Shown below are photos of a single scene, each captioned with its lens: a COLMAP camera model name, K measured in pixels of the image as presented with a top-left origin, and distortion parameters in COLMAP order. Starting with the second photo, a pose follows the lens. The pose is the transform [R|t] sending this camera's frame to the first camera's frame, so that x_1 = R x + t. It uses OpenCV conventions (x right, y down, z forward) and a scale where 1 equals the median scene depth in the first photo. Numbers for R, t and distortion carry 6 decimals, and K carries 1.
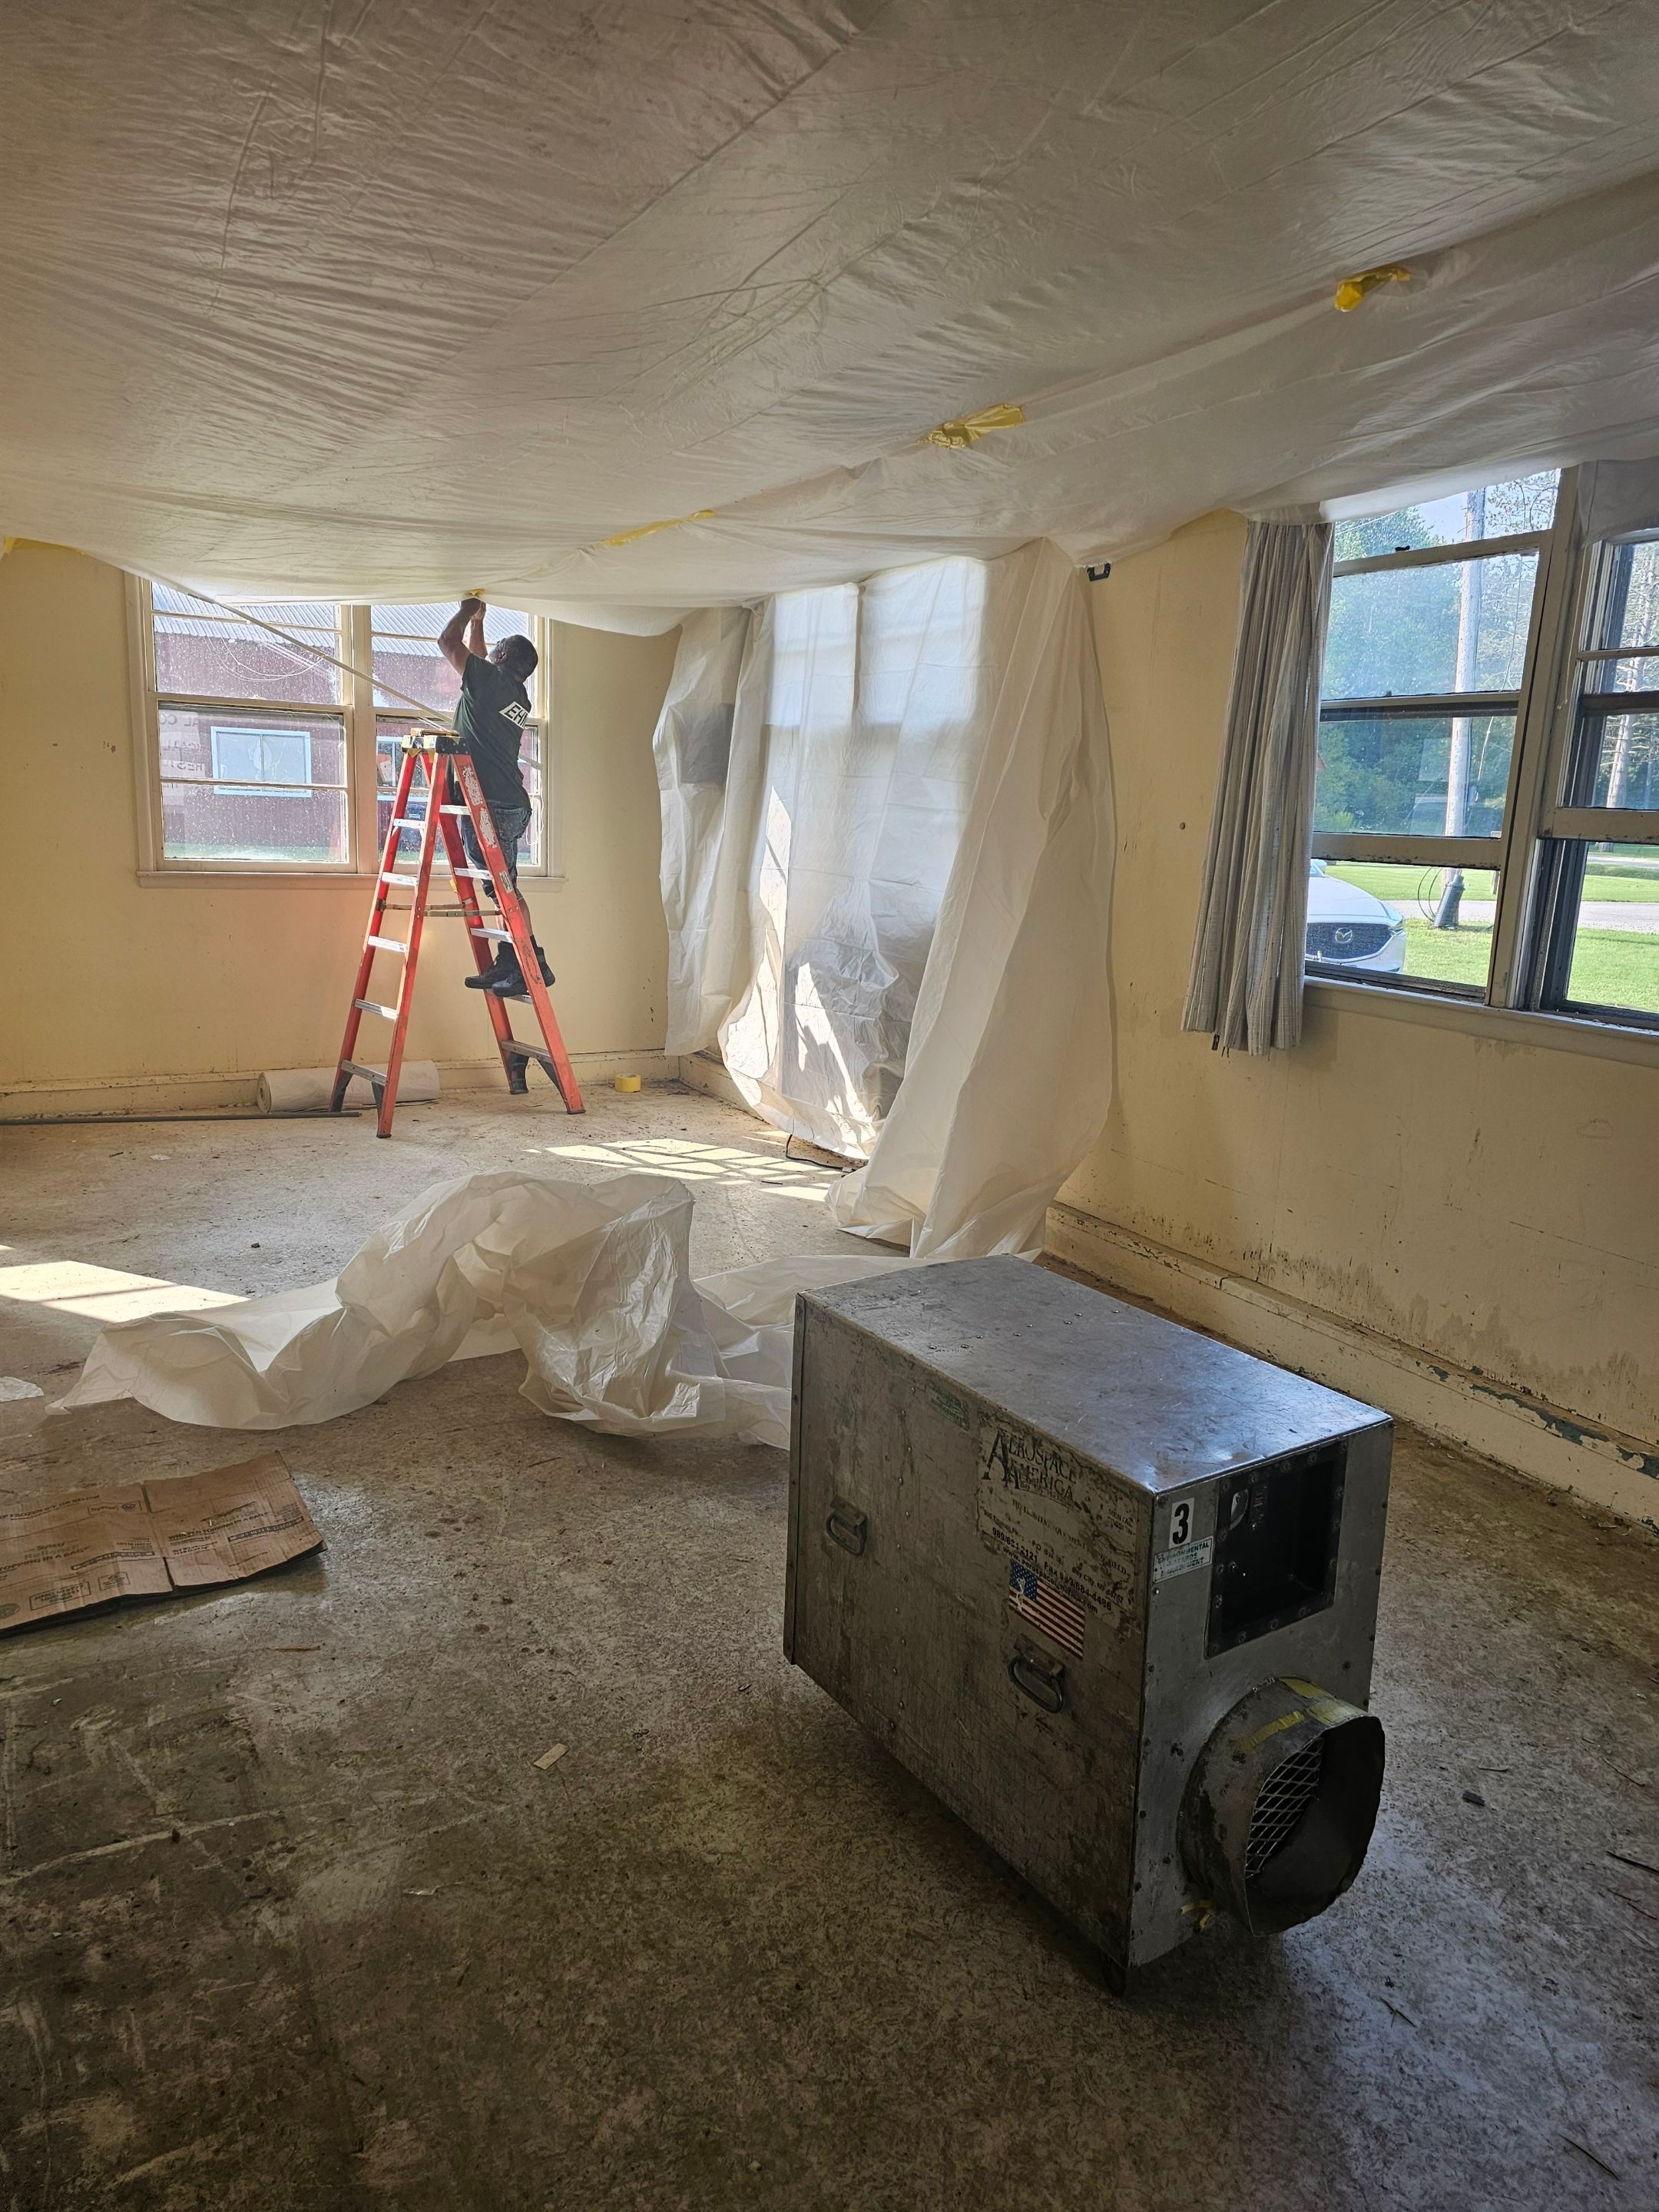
lens RADIAL K [[1492.6, 0, 832.7], [0, 1492.6, 1104.6], [0, 0, 1]] dist [0.009858, -0.010667]
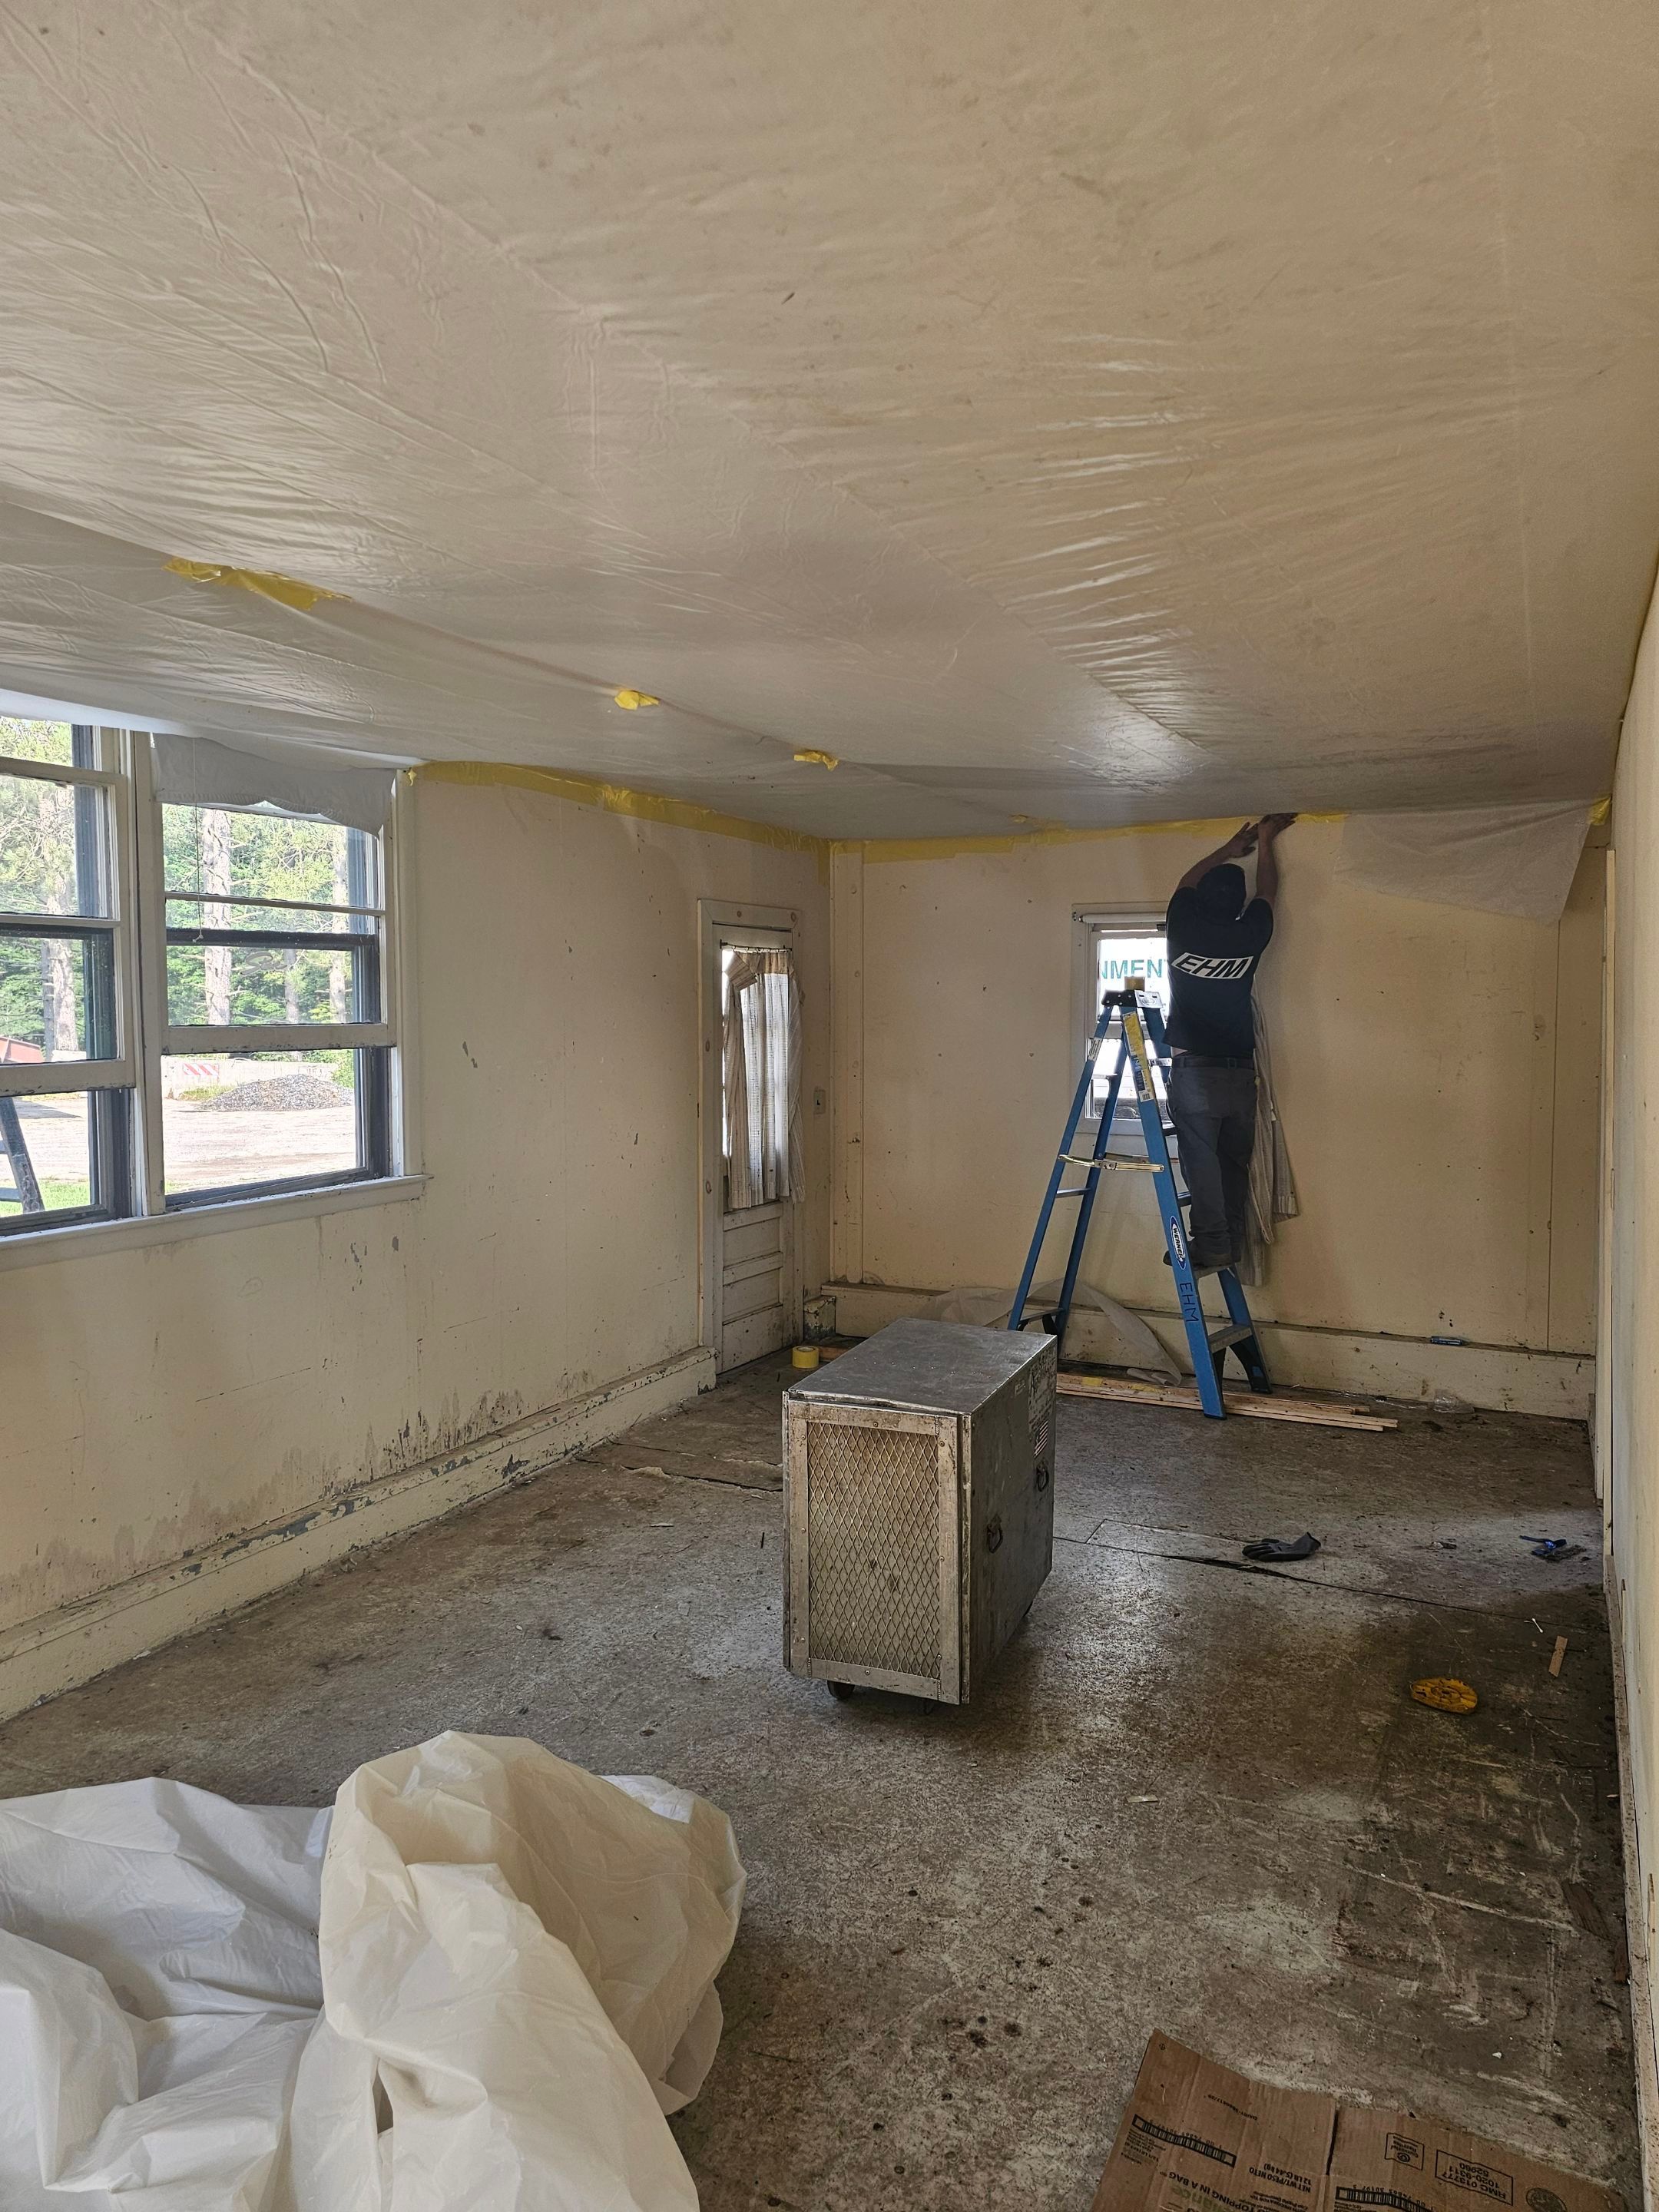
lens RADIAL K [[1492.6, 0, 828.6], [0, 1492.6, 1099.8], [0, 0, 1]] dist [0.009858, -0.010667]
pose [[-0.570136, -0.103861, 0.814959, -1.015647], [0.147288, 0.962983, 0.225767, -0.469551], [-0.808239, 0.248751, -0.533734, 1.748972]]
